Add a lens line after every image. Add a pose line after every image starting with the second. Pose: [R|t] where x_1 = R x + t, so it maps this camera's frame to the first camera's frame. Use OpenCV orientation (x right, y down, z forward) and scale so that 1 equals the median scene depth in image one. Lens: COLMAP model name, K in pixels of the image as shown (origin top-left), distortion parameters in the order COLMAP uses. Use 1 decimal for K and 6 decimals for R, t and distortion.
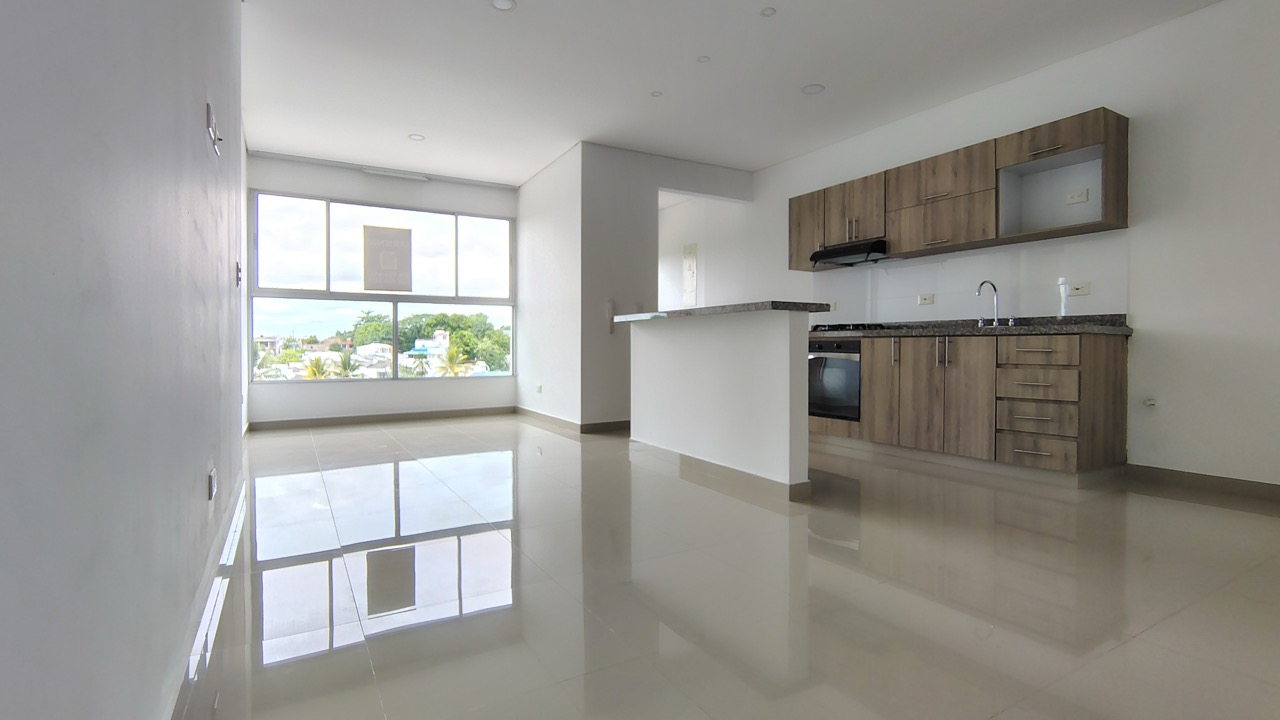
lens RADIAL K [[598.9, 0, 640.0], [0, 598.9, 360.0], [0, 0, 1]] dist [0.000034, -0.000096]
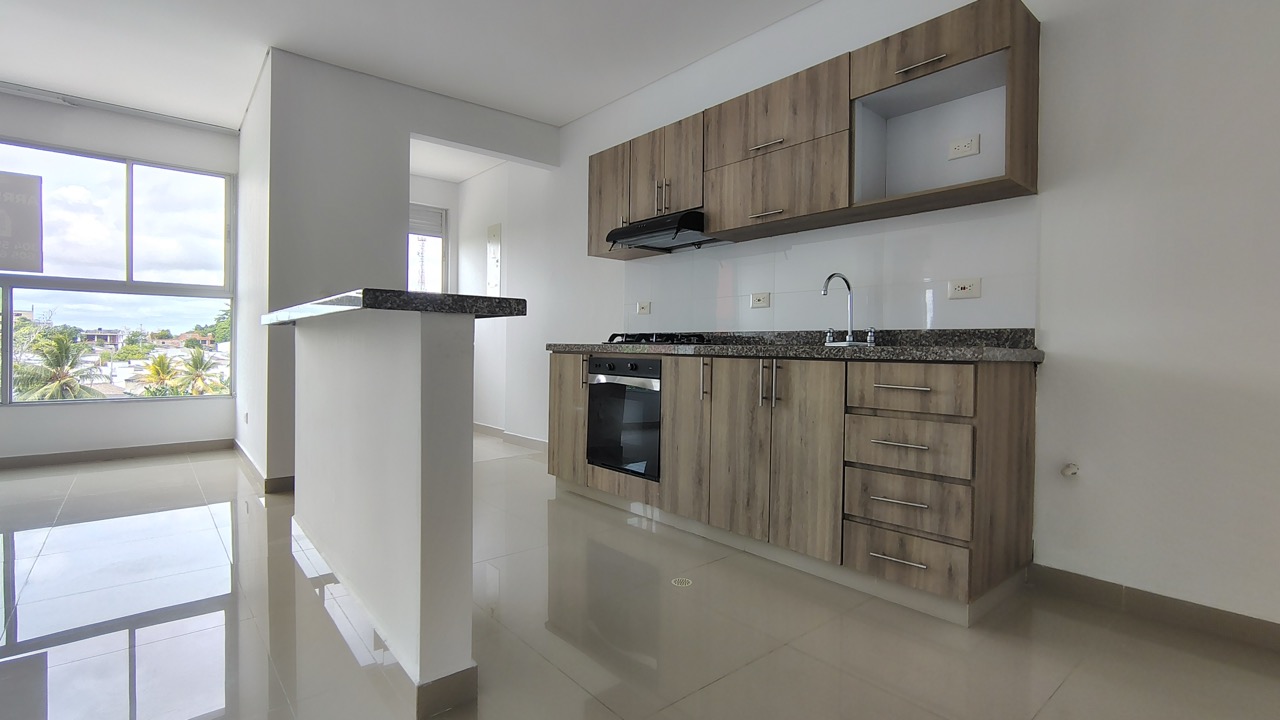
lens RADIAL K [[576.9, 0, 640.0], [0, 576.9, 360.0], [0, 0, 1]] dist [-0.002488, -0.000205]
pose [[0.987122, 0.009055, 0.159712, 0.259953], [-0.009323, 0.999956, 0.000928, -0.034854], [-0.159697, -0.002405, 0.987163, 0.400070]]
